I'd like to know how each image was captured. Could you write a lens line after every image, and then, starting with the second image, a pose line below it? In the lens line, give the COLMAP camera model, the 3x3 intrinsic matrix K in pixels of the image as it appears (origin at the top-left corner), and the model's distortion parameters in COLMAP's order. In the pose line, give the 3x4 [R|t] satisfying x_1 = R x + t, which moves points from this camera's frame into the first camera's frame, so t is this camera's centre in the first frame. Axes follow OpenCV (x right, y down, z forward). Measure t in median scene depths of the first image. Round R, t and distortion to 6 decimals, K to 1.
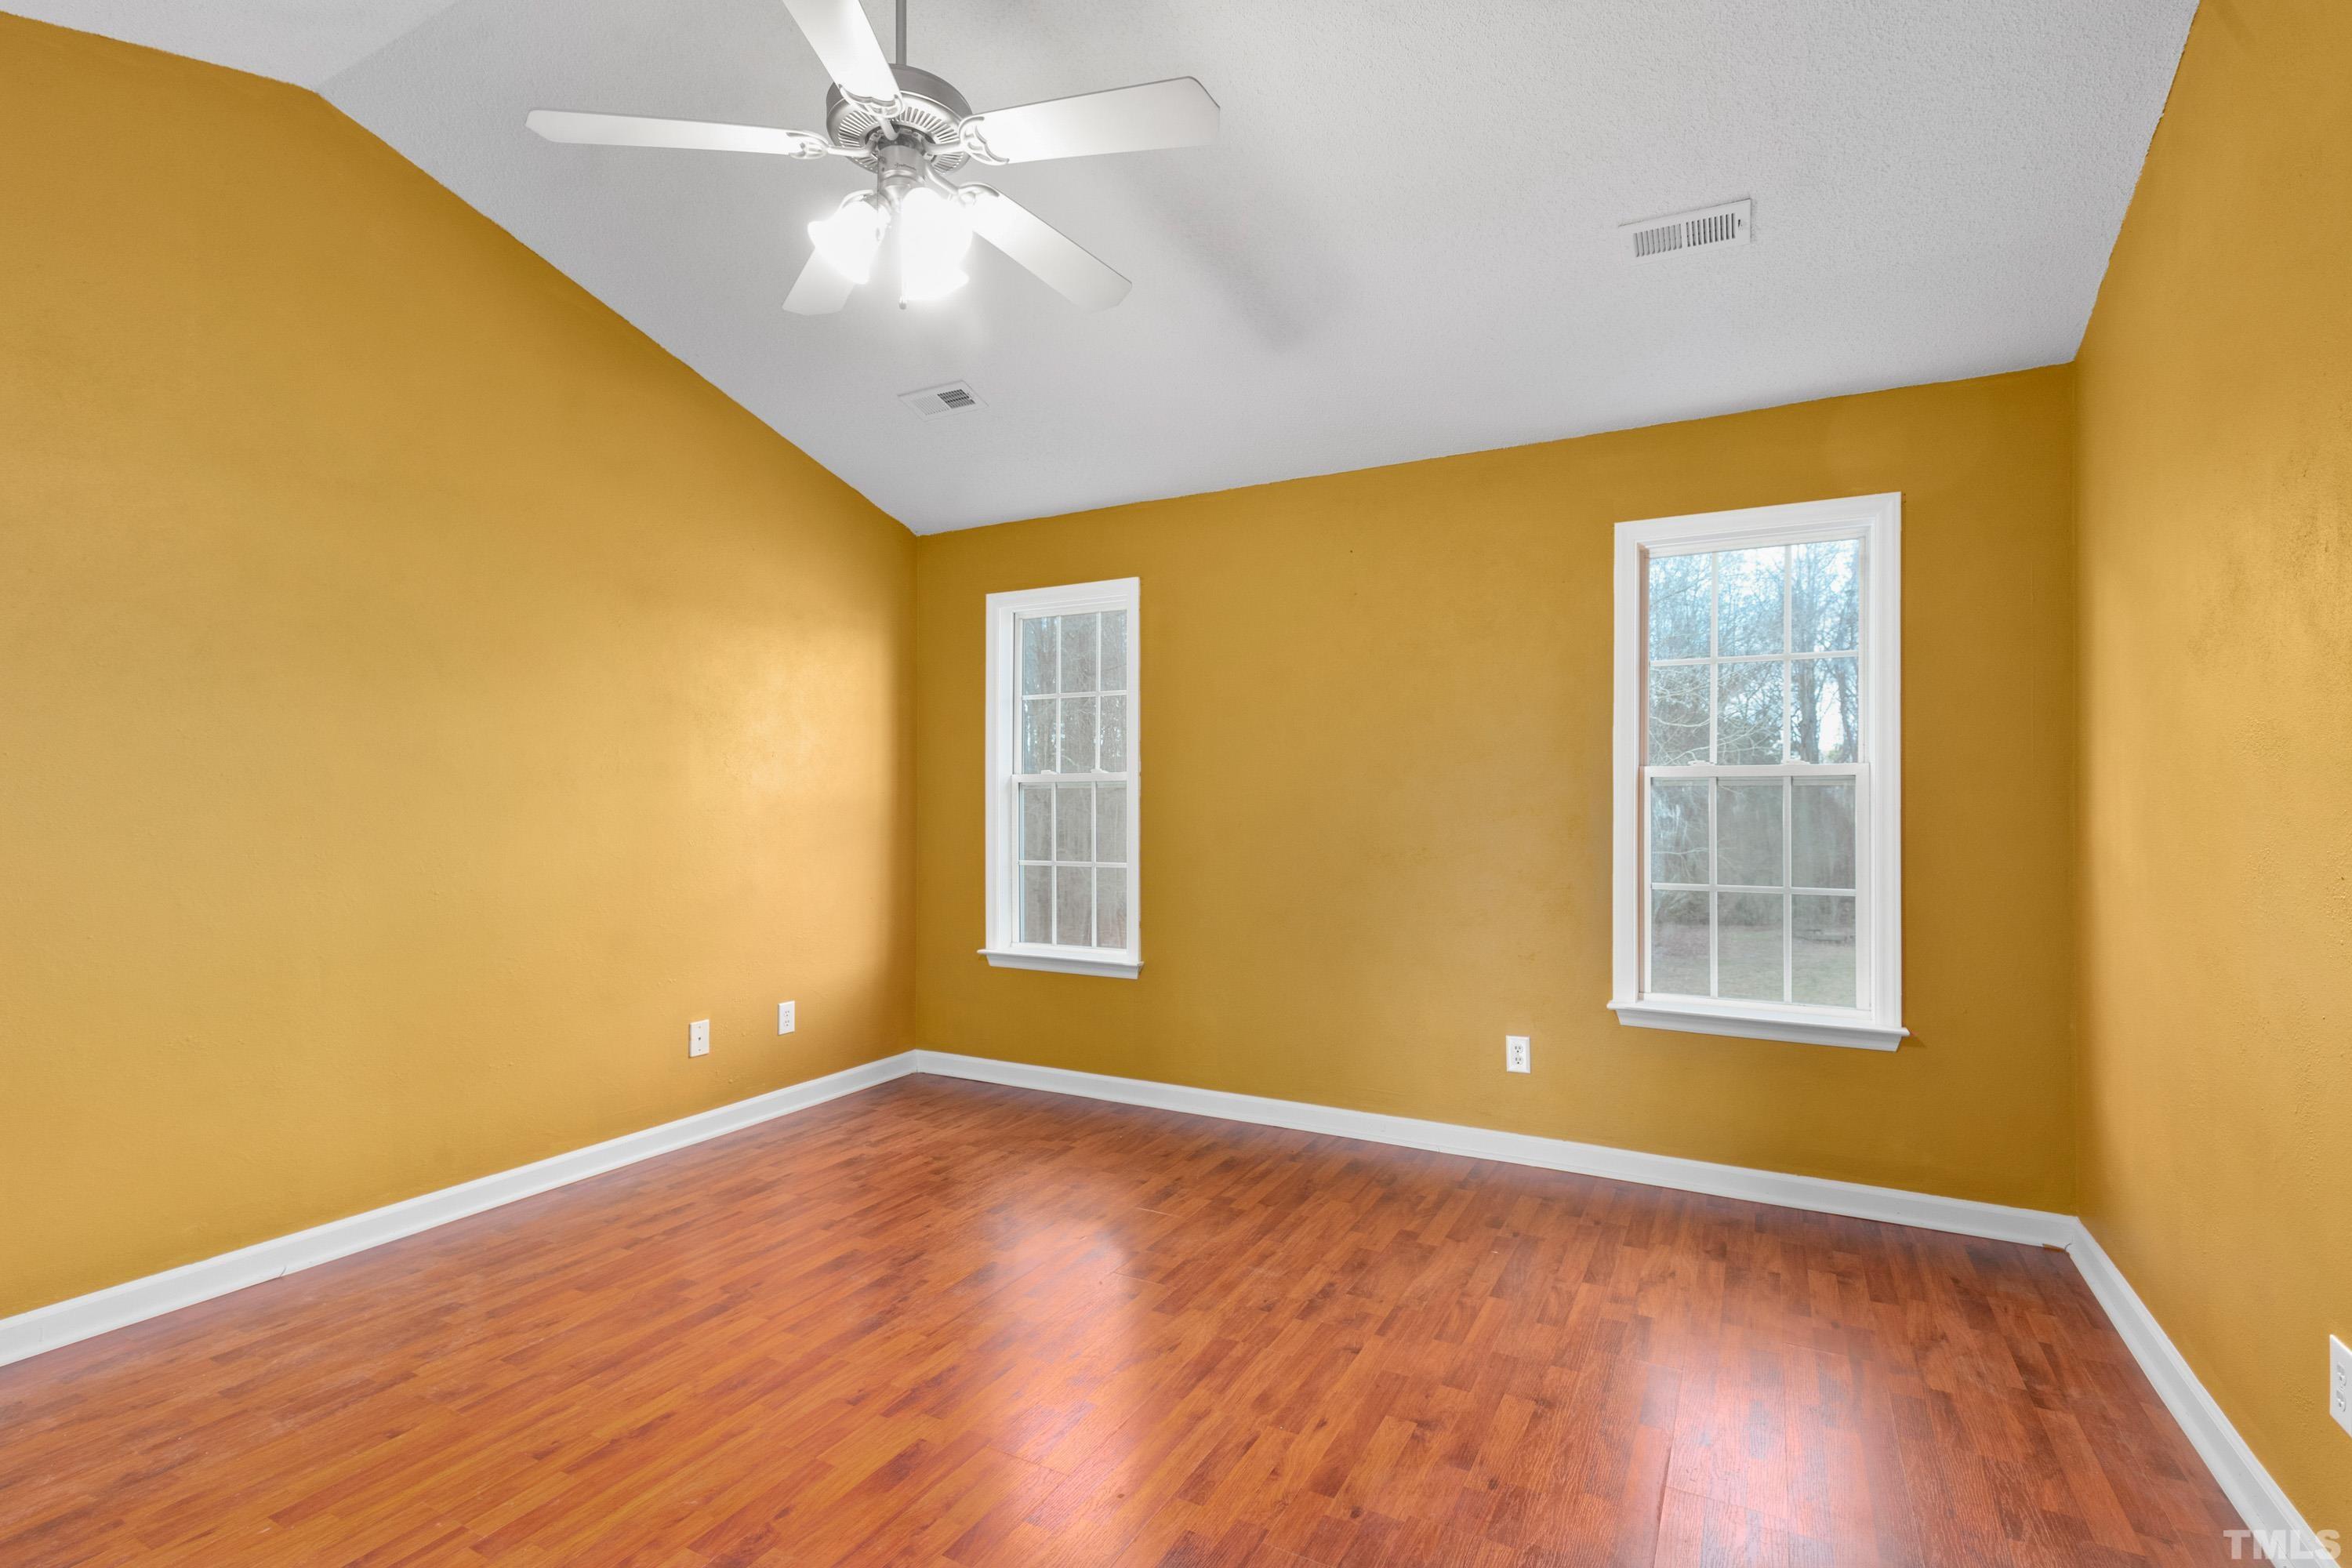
lens RADIAL K [[1079.0, 0, 1170.7], [0, 1079.0, 804.2], [0, 0, 1]] dist [0.001254, 0.000010]
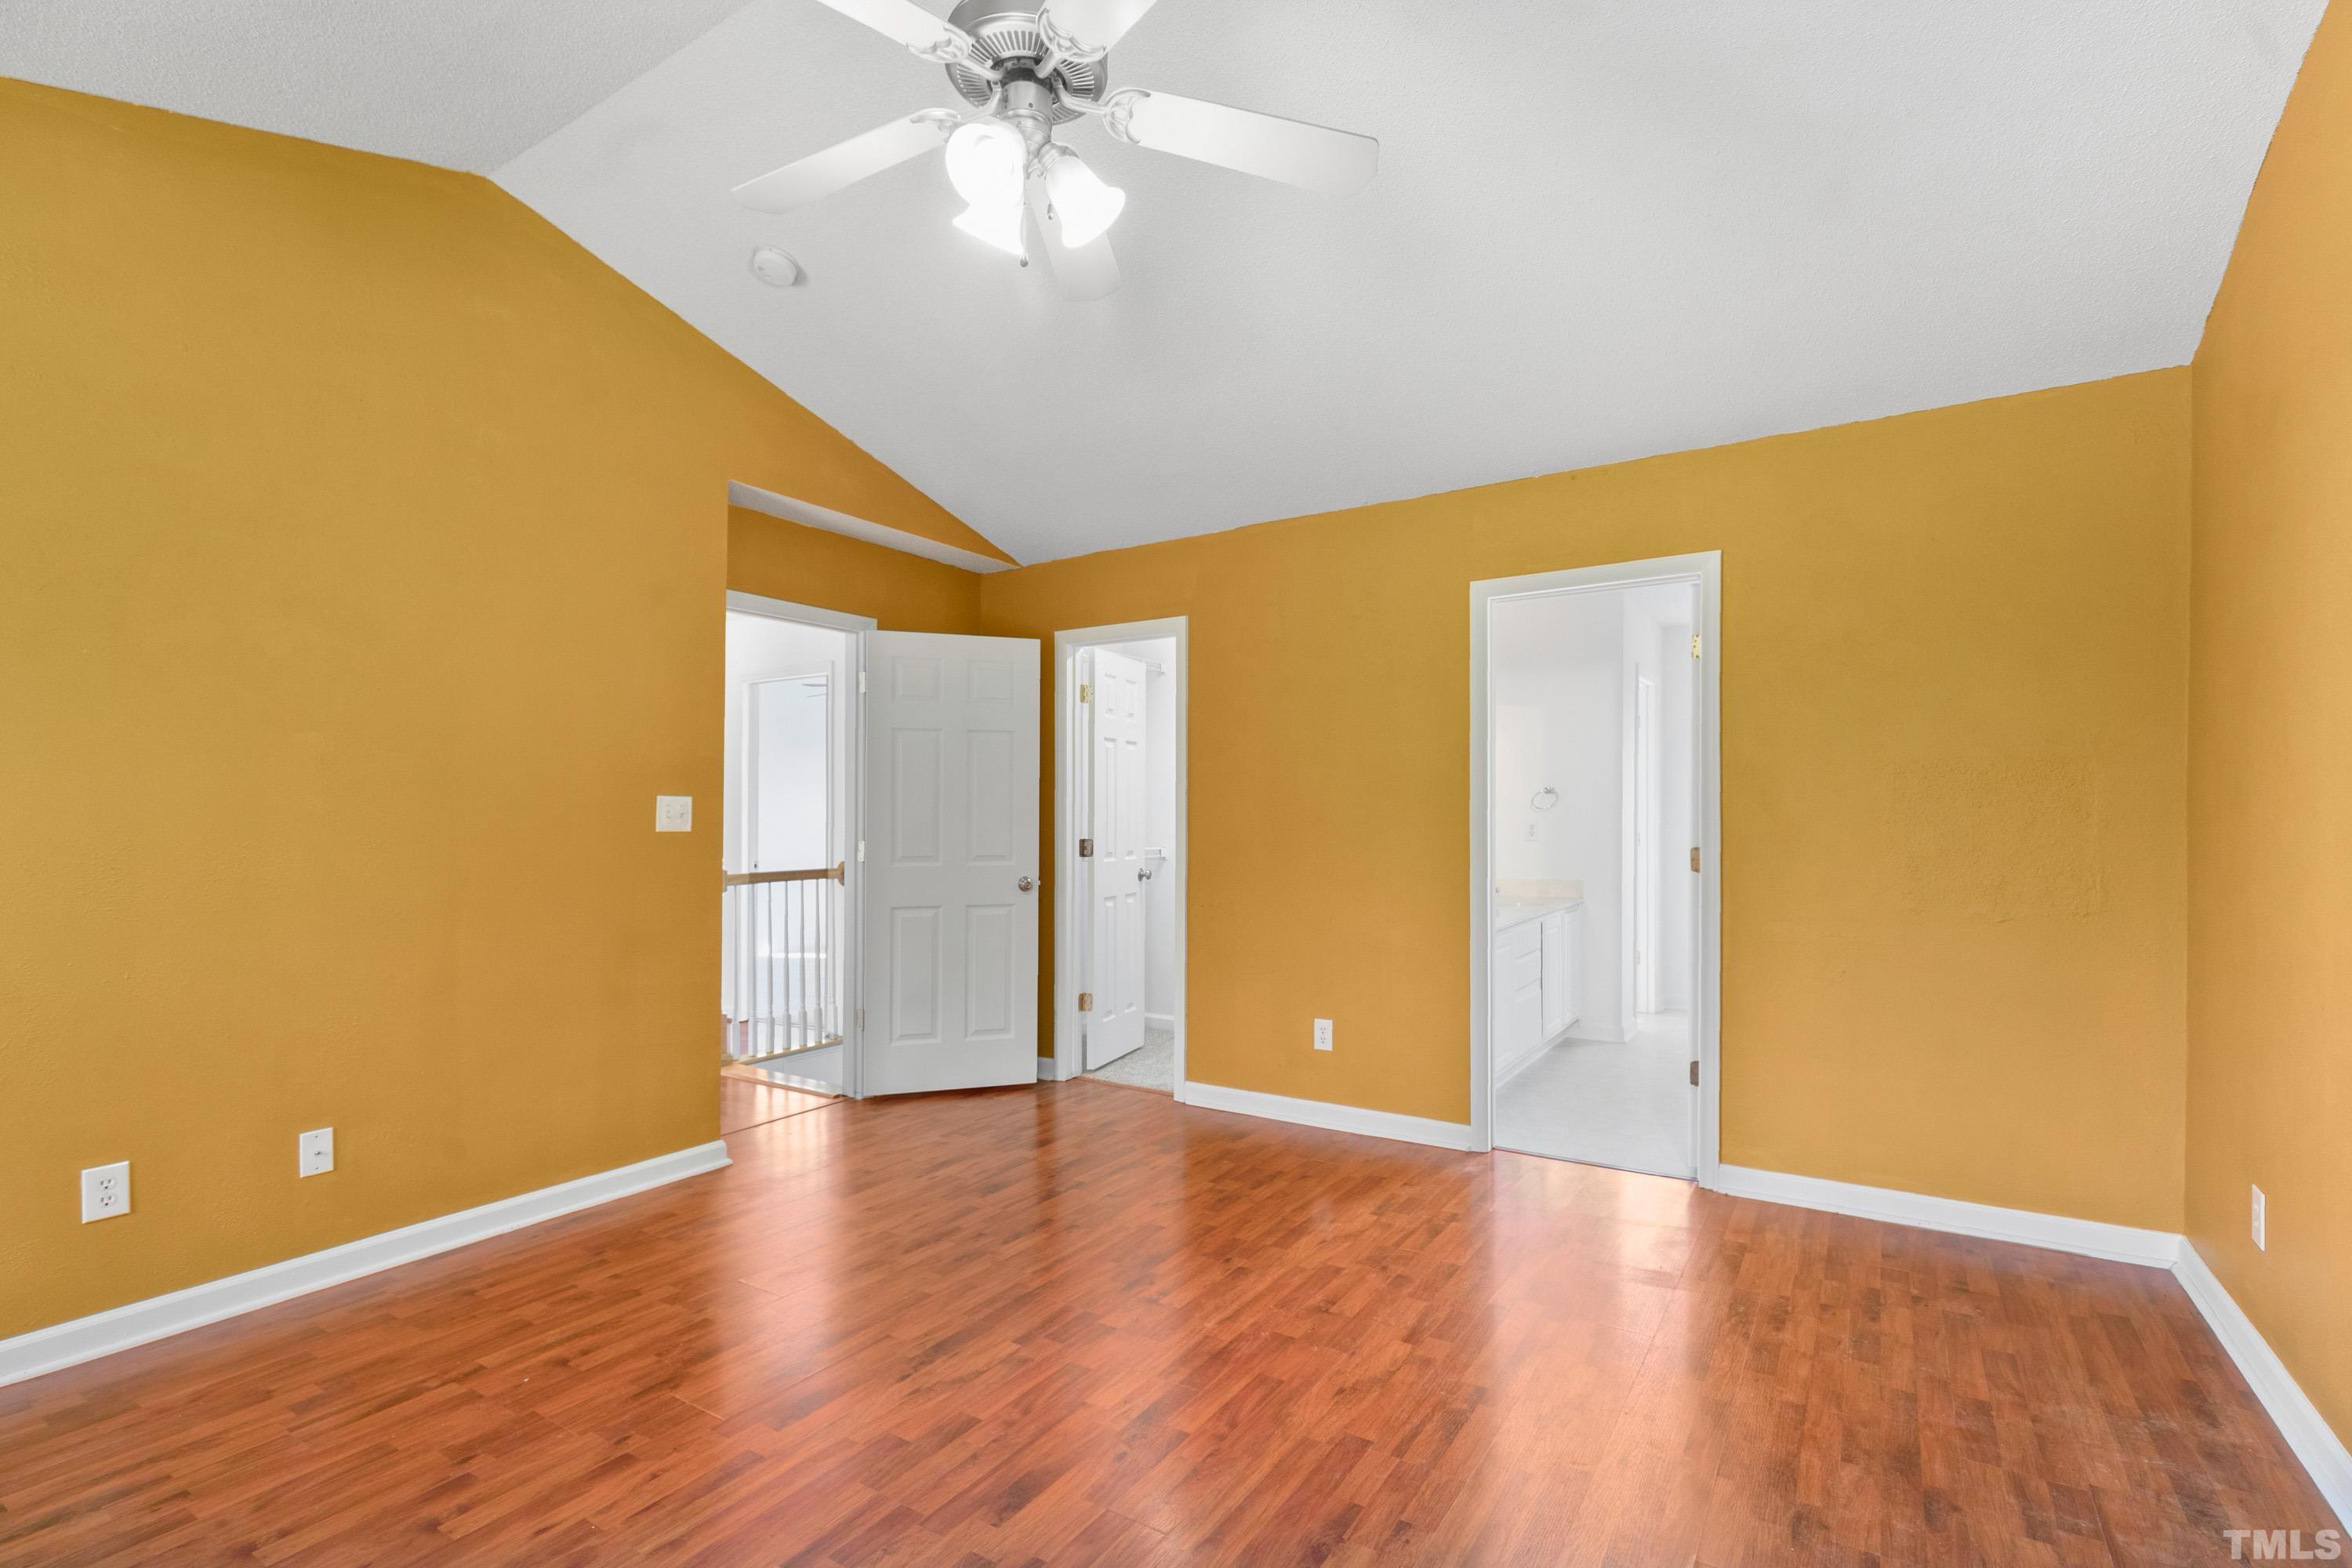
lens RADIAL K [[1079.0, 0, 1170.7], [0, 1079.0, 804.2], [0, 0, 1]] dist [0.001254, 0.000010]
pose [[-0.996492, 0.002852, 0.083635, -0.475306], [0.002490, 0.999987, -0.004438, -0.006441], [-0.083646, -0.004214, -0.996487, 1.981876]]
